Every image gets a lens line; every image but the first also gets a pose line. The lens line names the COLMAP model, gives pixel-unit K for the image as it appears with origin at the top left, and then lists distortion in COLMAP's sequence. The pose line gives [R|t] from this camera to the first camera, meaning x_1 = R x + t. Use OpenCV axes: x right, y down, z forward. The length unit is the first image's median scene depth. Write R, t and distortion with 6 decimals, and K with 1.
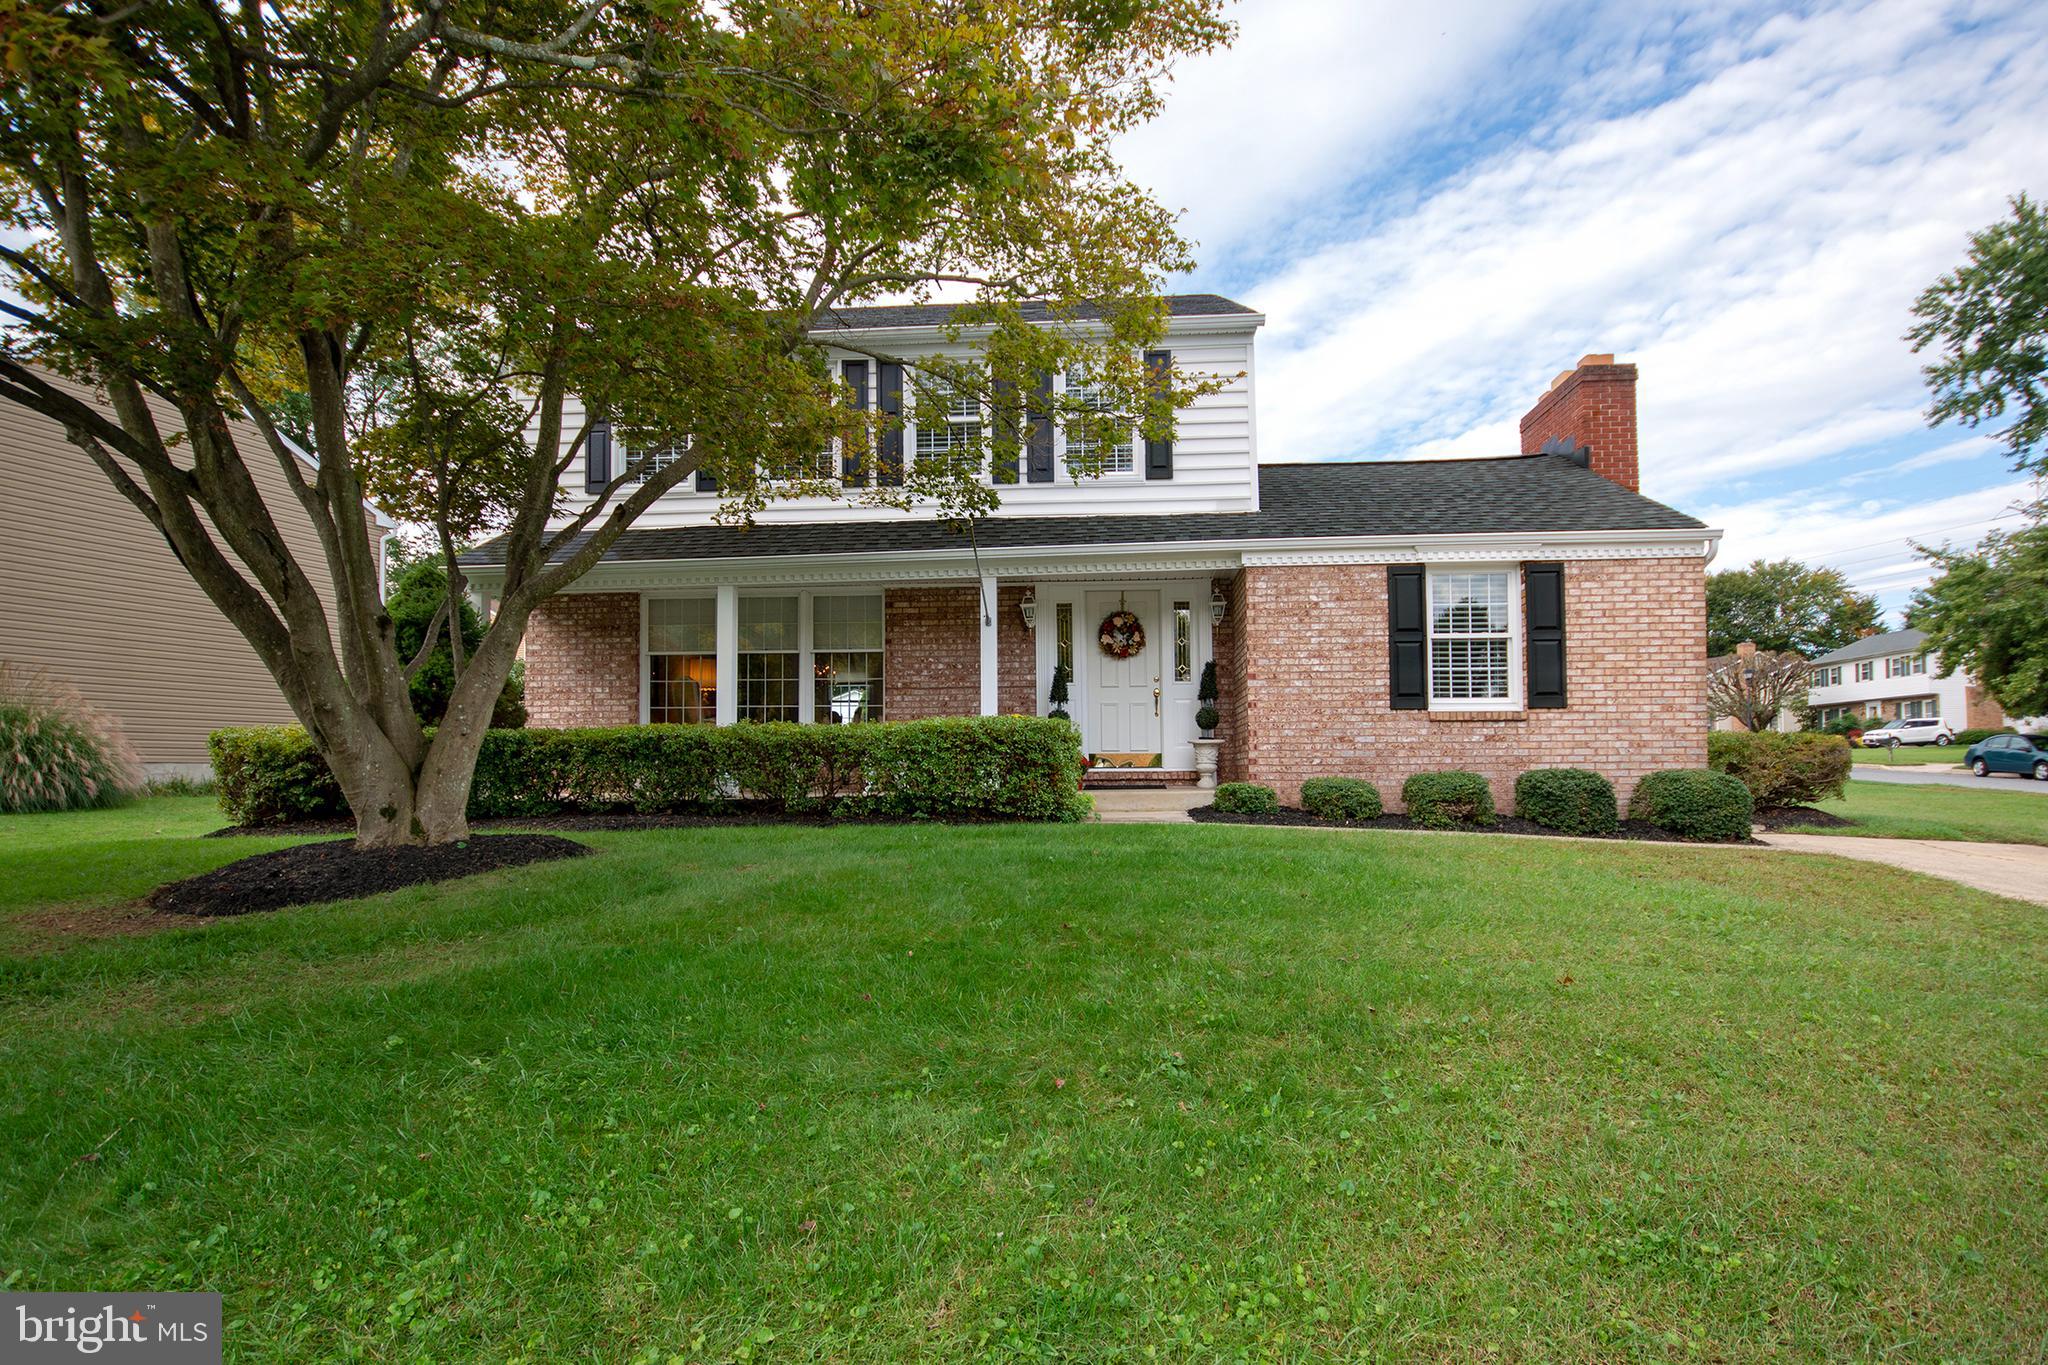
lens RADIAL K [[1068.9, 0, 1057.8], [0, 1068.9, 716.9], [0, 0, 1]] dist [-0.009178, 0.004612]
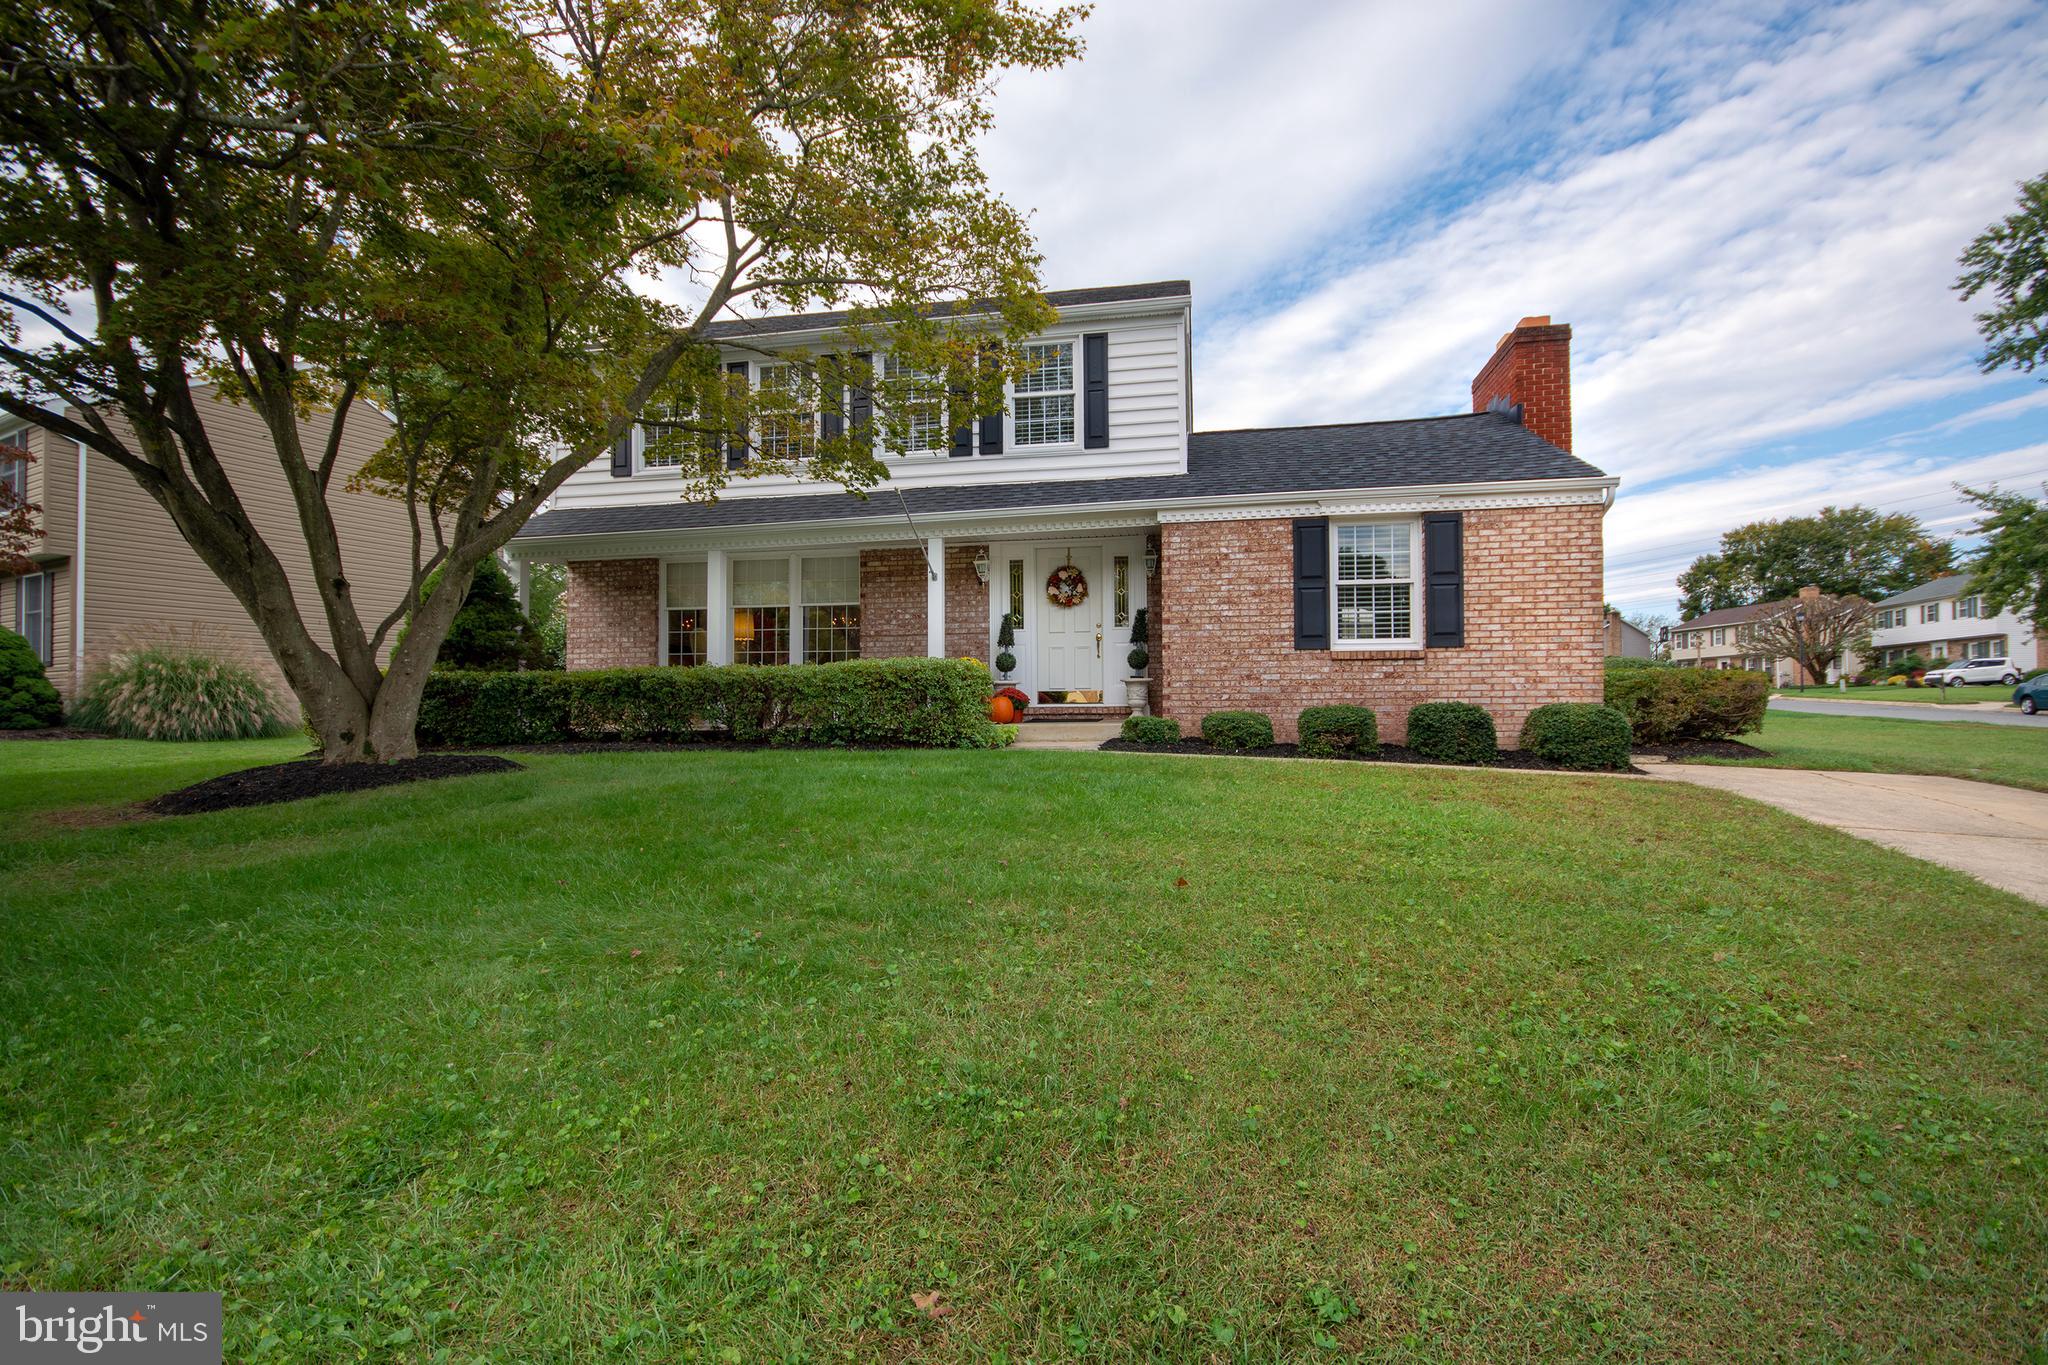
lens RADIAL K [[942.5, 0, 1018.7], [0, 942.5, 674.6], [0, 0, 1]] dist [-0.008401, -0.001904]
pose [[0.993247, -0.005691, -0.115876, 0.137768], [0.007136, 0.999902, 0.012056, 0.004803], [0.115796, -0.012801, 0.993191, 0.000298]]
